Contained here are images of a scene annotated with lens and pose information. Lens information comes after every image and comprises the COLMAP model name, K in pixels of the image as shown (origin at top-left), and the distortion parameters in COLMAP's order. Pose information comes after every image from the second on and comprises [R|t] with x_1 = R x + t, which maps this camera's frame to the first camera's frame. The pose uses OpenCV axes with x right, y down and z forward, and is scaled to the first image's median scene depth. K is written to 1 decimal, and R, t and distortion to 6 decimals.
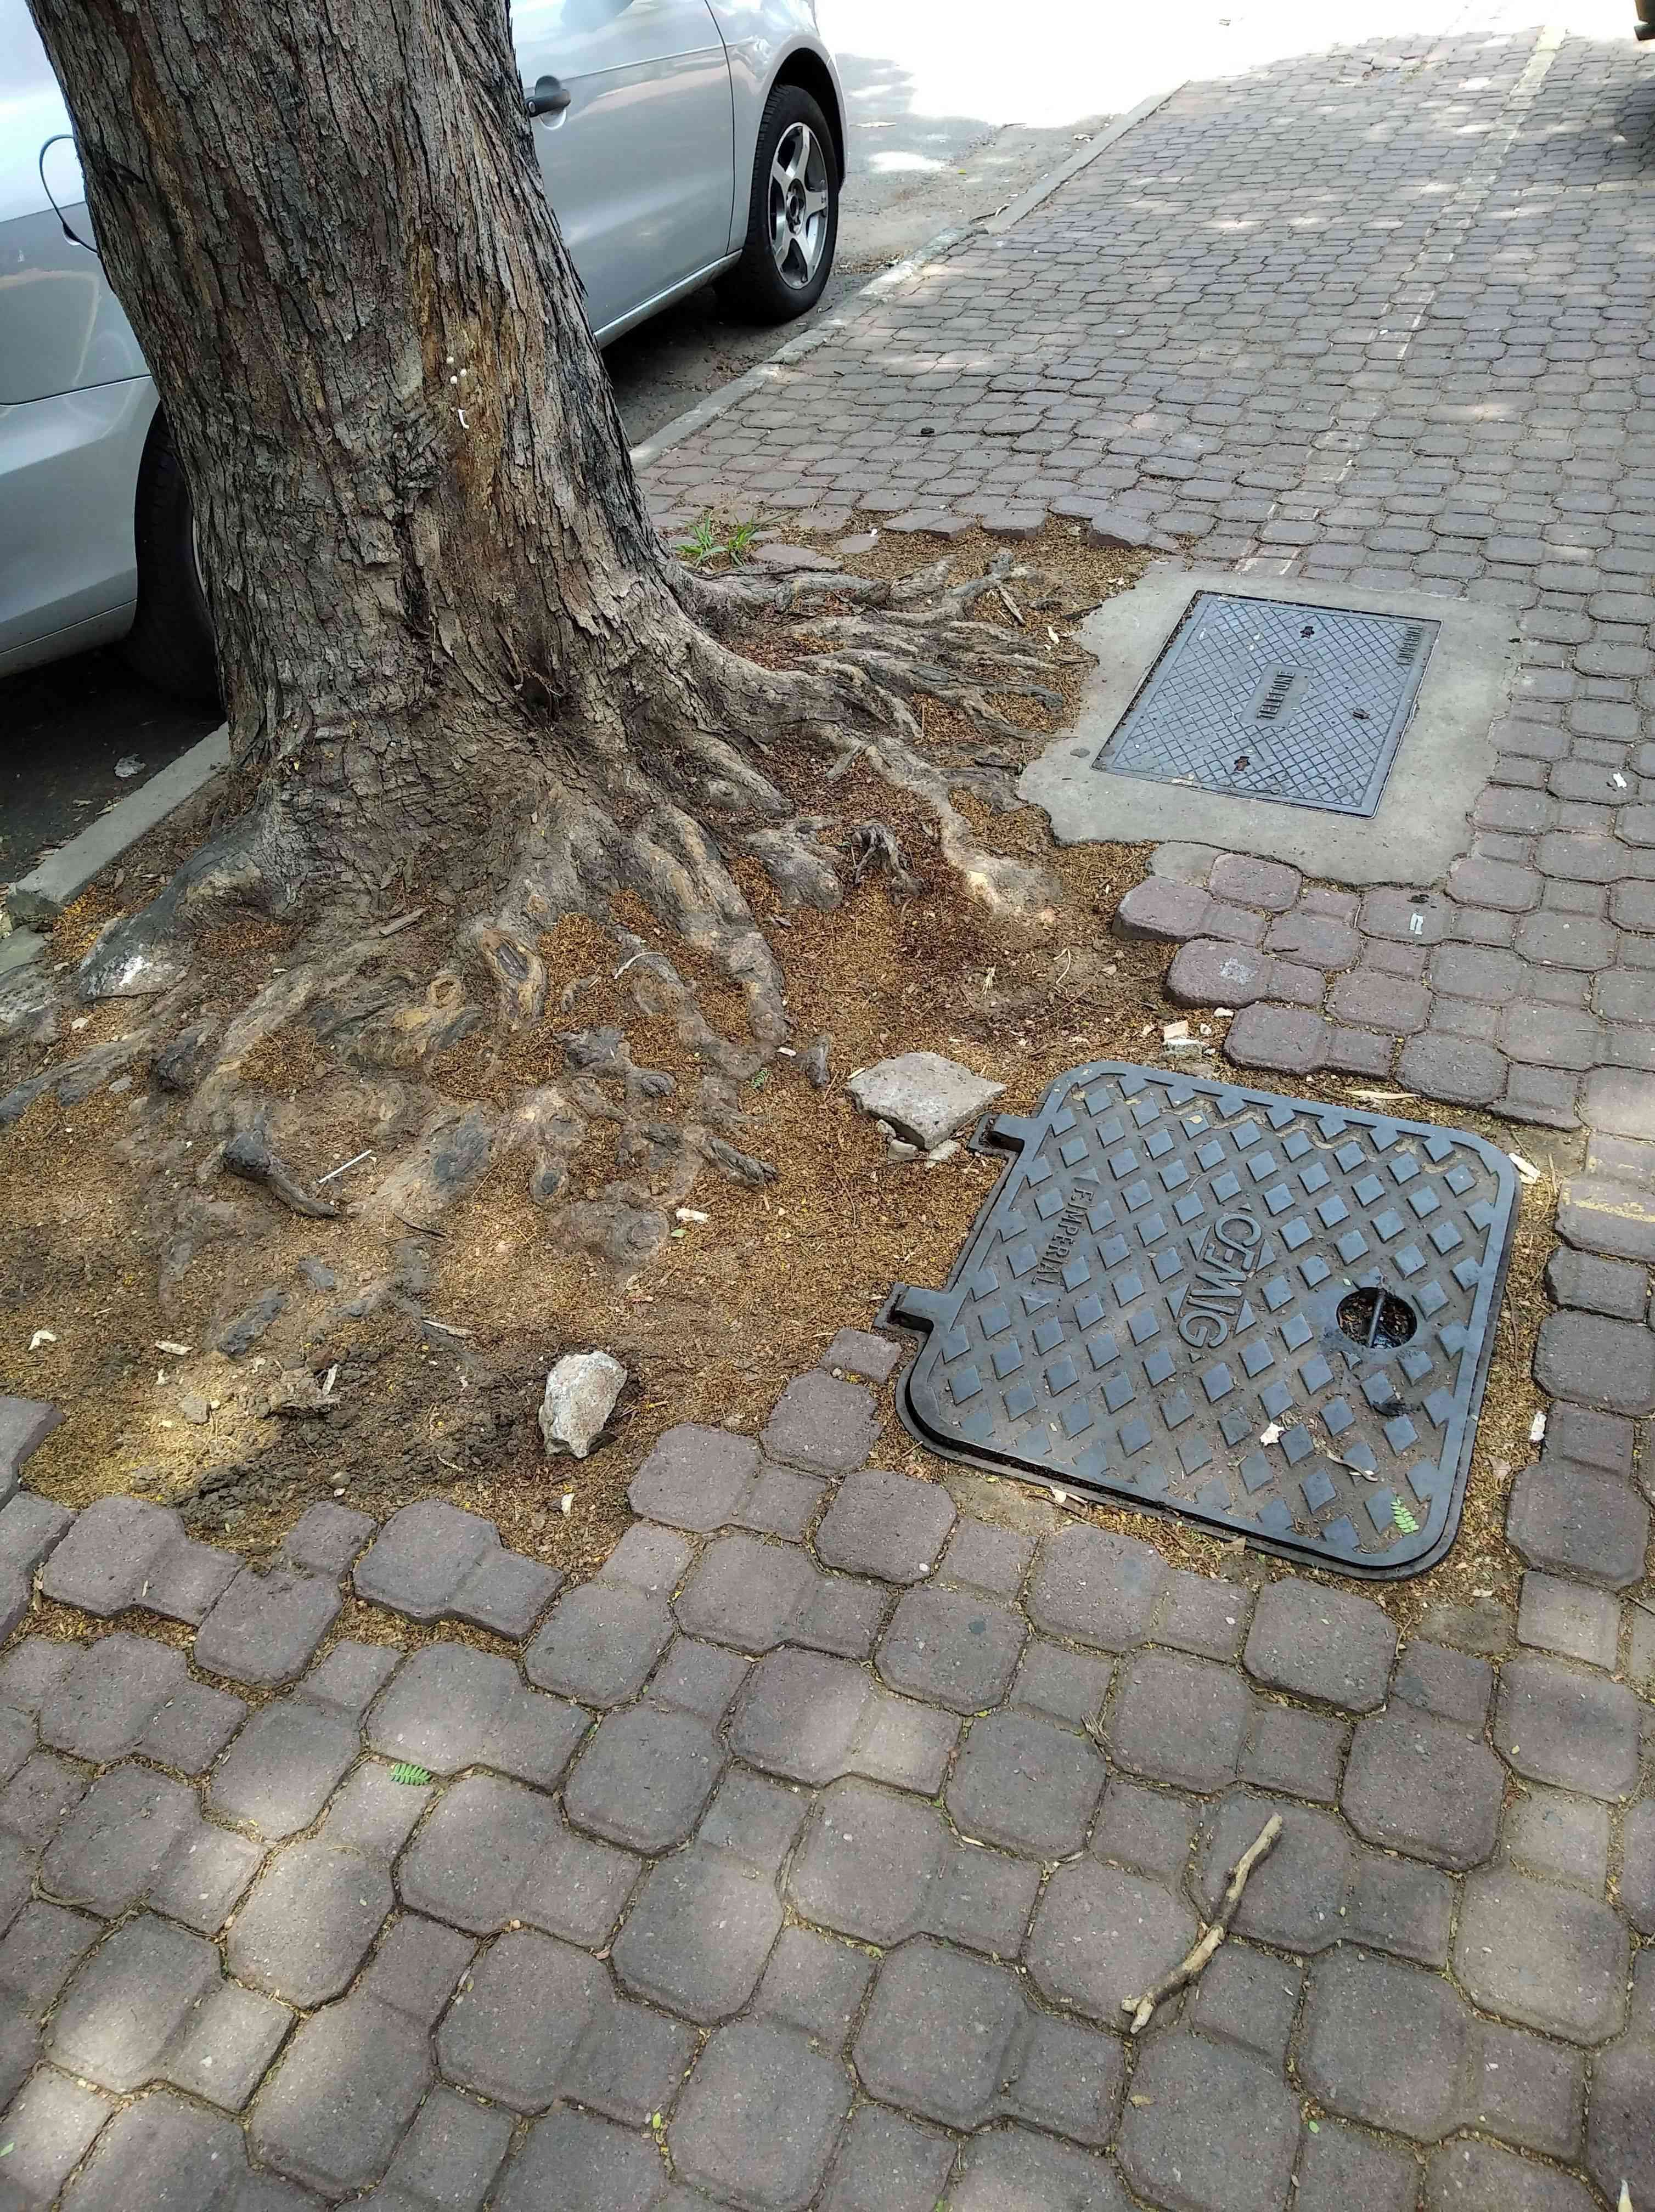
lens RADIAL K [[1713.7, 0, 831.1], [0, 1713.7, 1125.6], [0, 0, 1]] dist [0.026539, -0.050440]
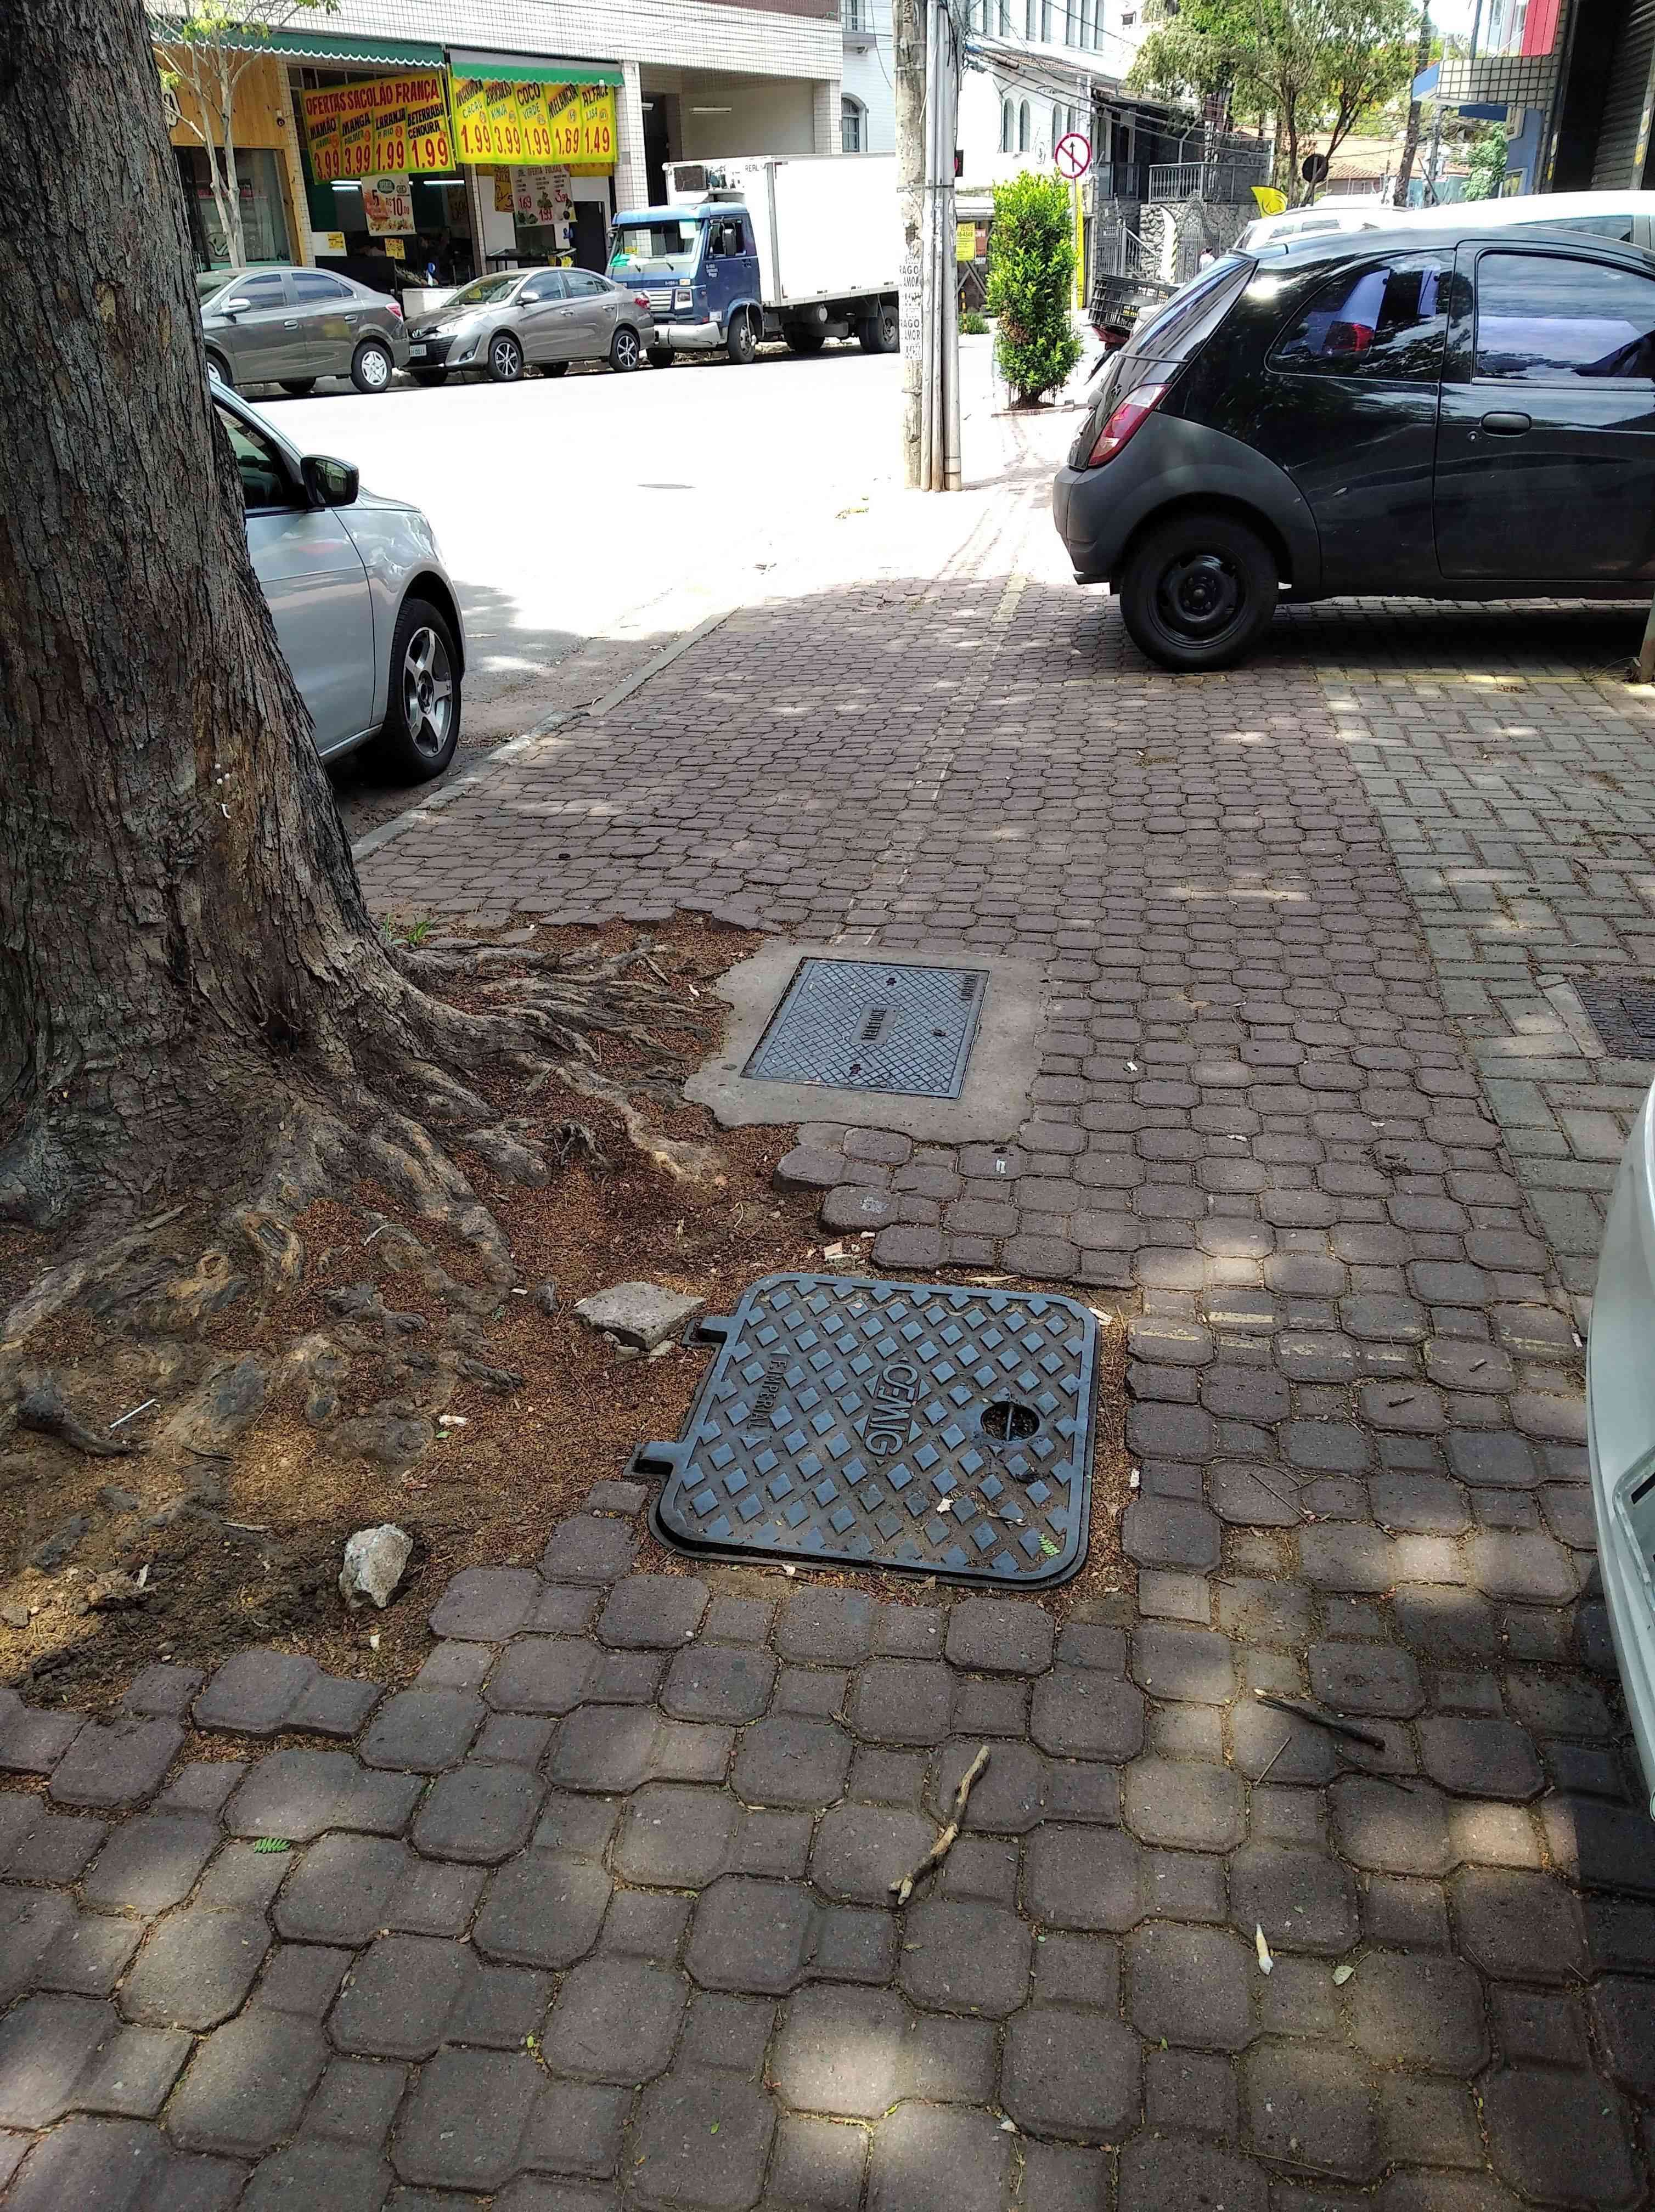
lens RADIAL K [[1713.7, 0, 847.3], [0, 1713.7, 1108.1], [0, 0, 1]] dist [0.026539, -0.050440]
pose [[0.969970, -0.046753, 0.238689, -0.089213], [0.108378, 0.961623, -0.252062, 0.171288], [-0.217744, 0.270361, 0.937813, -0.226714]]
